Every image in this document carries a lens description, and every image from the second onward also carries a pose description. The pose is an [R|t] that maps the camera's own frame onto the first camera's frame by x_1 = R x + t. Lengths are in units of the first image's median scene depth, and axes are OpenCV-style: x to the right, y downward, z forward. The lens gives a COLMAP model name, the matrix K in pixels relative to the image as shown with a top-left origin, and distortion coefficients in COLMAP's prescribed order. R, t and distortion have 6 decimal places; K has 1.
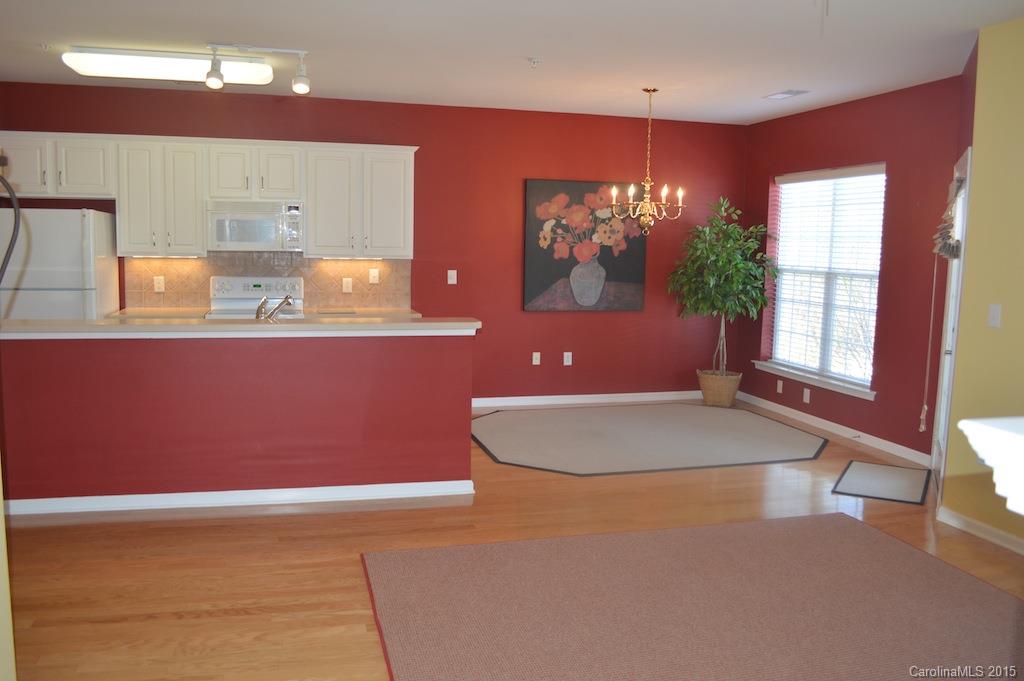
lens RADIAL K [[819.4, 0, 512.0], [0, 819.4, 340.5], [0, 0, 1]] dist [-0.074589, 0.000551]
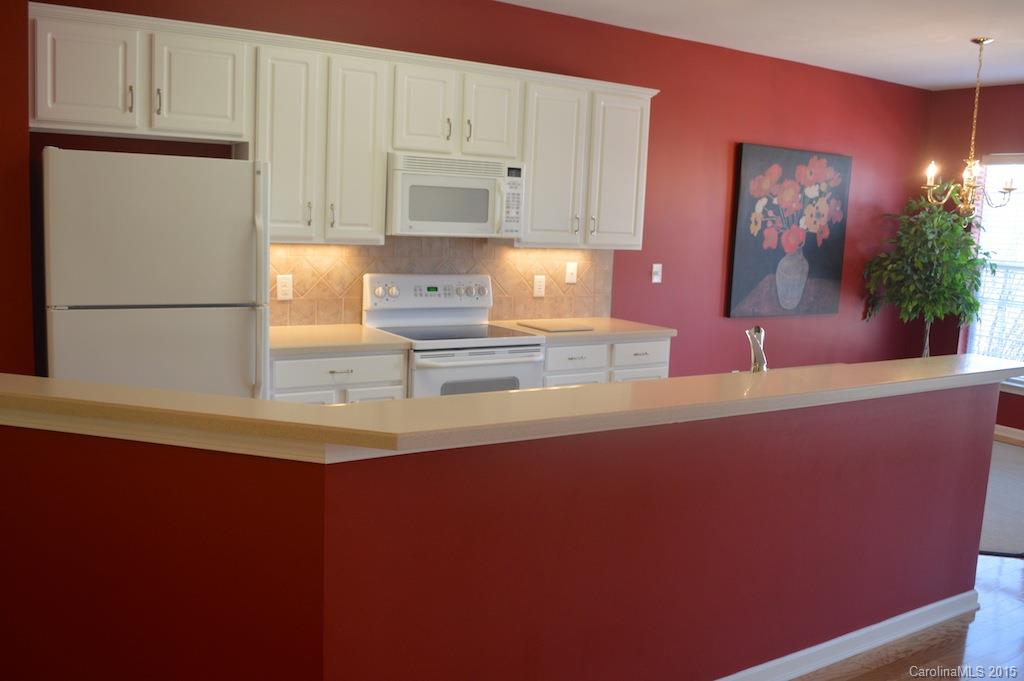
lens RADIAL K [[877.5, 0, 512.0], [0, 877.5, 340.5], [0, 0, 1]] dist [-0.068166, 0.000118]
pose [[0.956604, -0.020062, 0.290699, -0.418078], [0.010004, 0.999300, 0.036045, -0.046363], [-0.291218, -0.031572, 0.956135, 0.286210]]
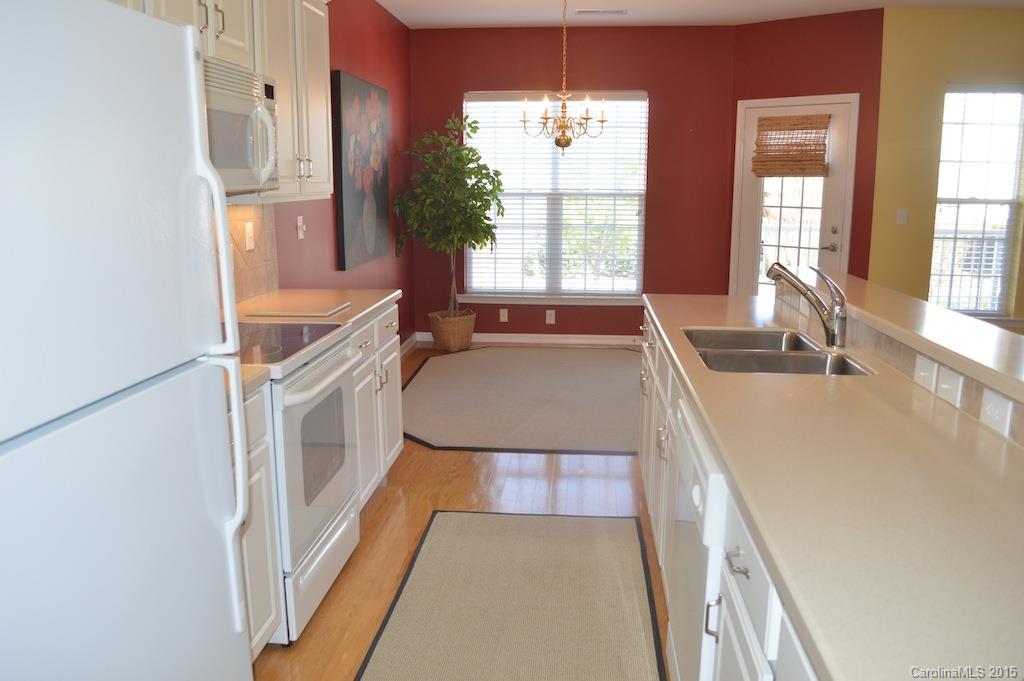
lens RADIAL K [[819.4, 0, 512.0], [0, 819.4, 340.5], [0, 0, 1]] dist [-0.074589, 0.000551]
pose [[0.350041, -0.200885, 0.914941, -0.566842], [0.115907, 0.978517, 0.170500, -0.079170], [-0.929536, 0.046366, 0.365805, 0.636218]]
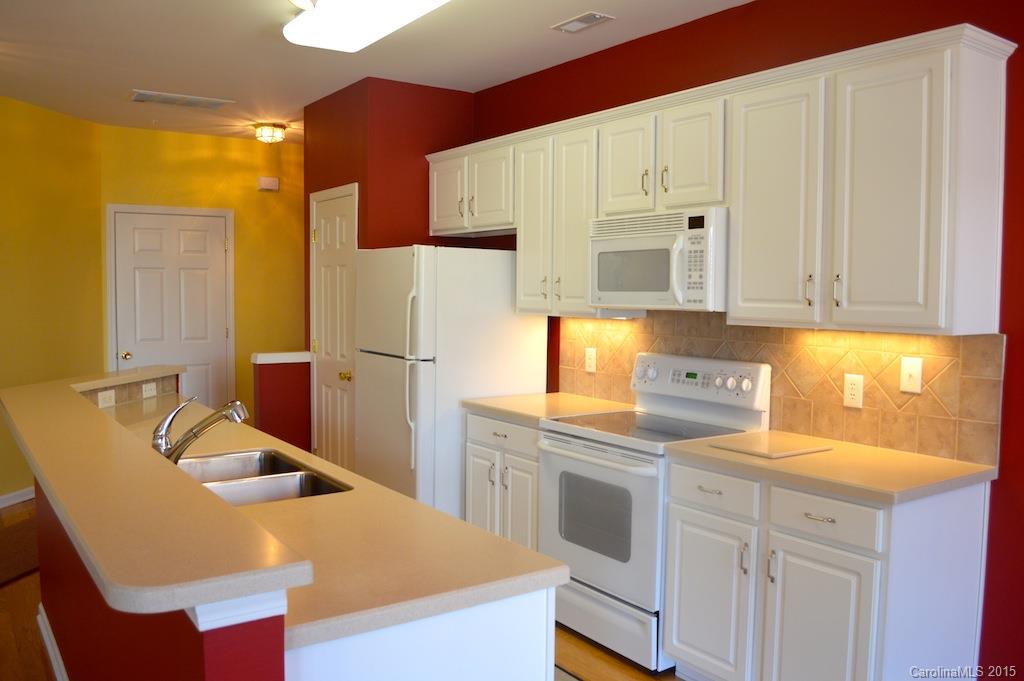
lens RADIAL K [[846.8, 0, 512.0], [0, 846.8, 340.5], [0, 0, 1]] dist [-0.076841, -0.000409]
pose [[0.335150, 0.038620, -0.941373, 0.148066], [-0.112073, 0.993700, 0.000866, -0.070566], [0.935475, 0.105213, 0.337367, 0.644593]]
